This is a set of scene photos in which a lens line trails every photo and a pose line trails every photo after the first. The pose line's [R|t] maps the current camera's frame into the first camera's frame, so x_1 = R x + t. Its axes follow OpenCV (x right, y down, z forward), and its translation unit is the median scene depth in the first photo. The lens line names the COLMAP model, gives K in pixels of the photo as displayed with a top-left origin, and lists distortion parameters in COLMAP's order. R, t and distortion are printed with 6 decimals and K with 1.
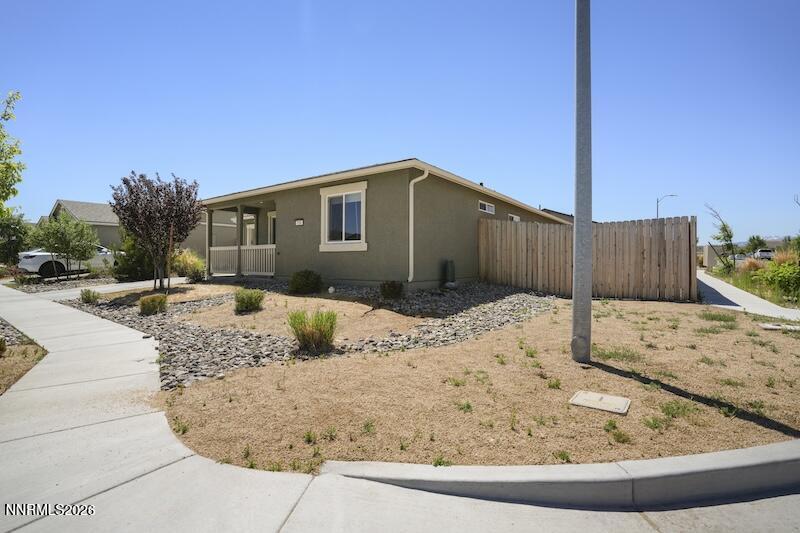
lens RADIAL K [[381.1, 0, 400.0], [0, 381.1, 266.5], [0, 0, 1]] dist [-0.059579, 0.037582]
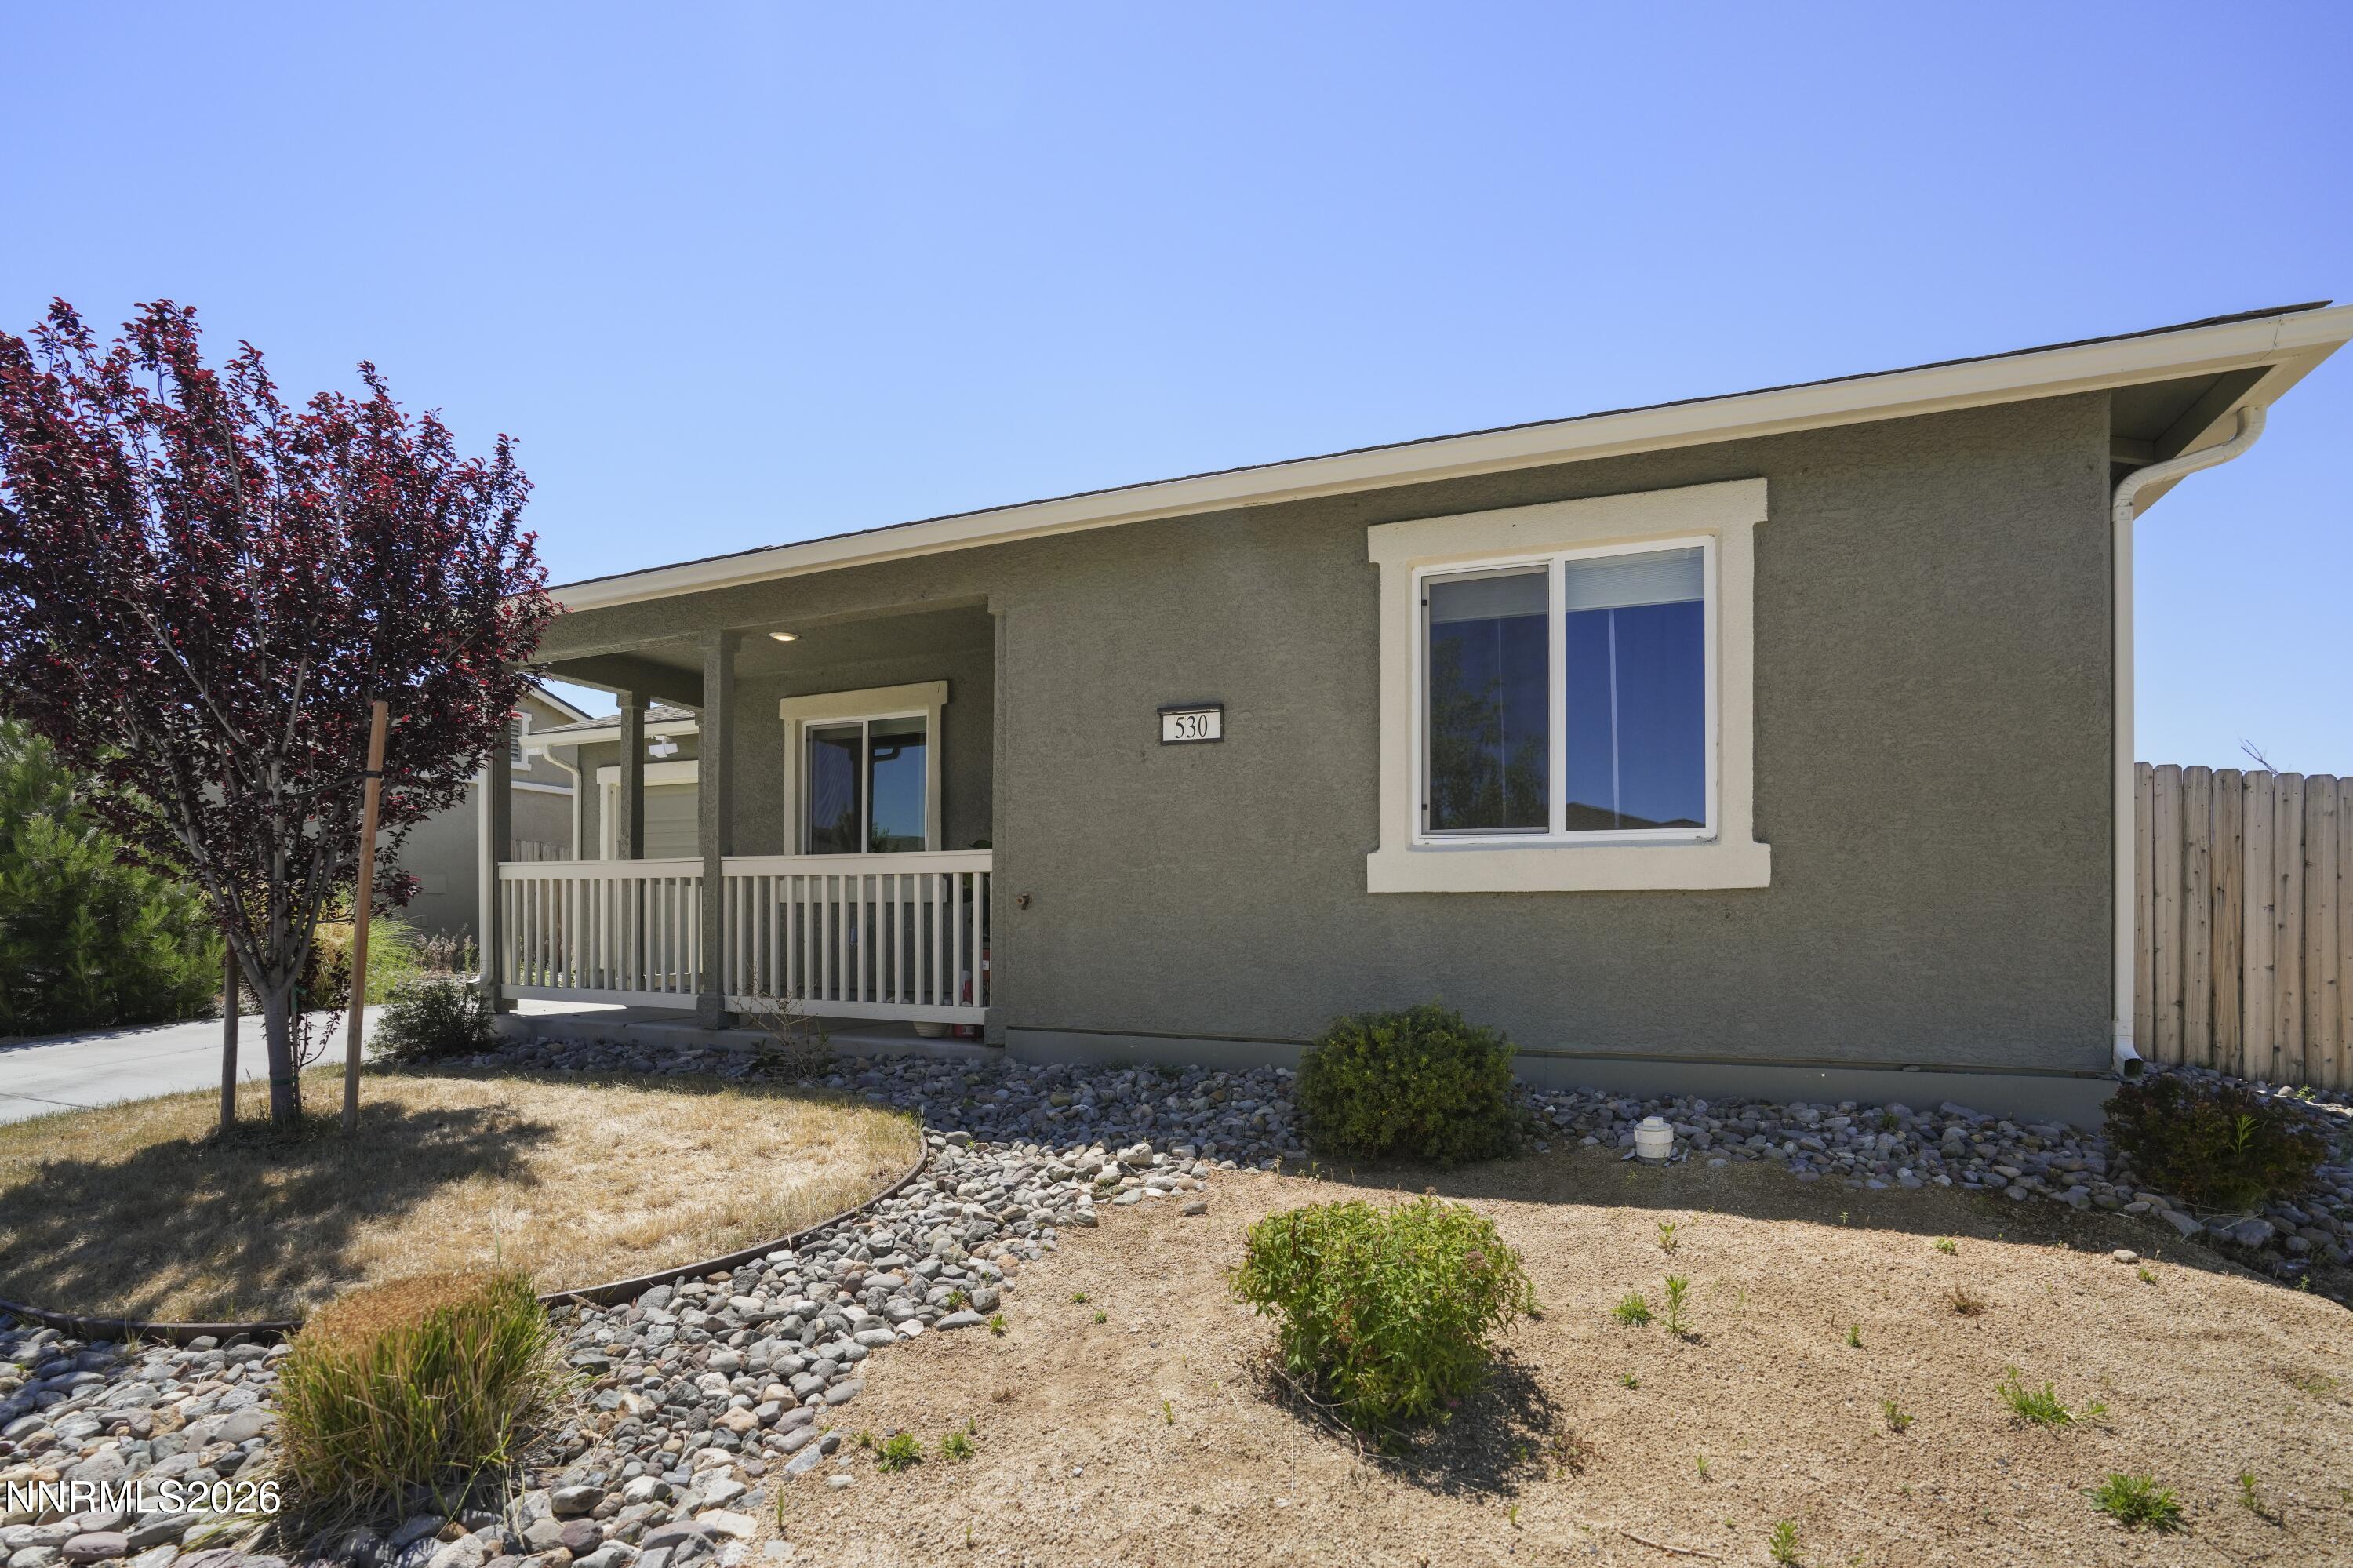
lens RADIAL K [[1157.4, 0, 1167.2], [0, 1157.4, 933.3], [0, 0, 1]] dist [-0.018278, -0.000085]
pose [[0.974999, -0.000871, 0.222206, -0.419581], [0.002033, 0.999985, -0.005001, -0.017878], [-0.222198, 0.005328, 0.974987, 0.509109]]
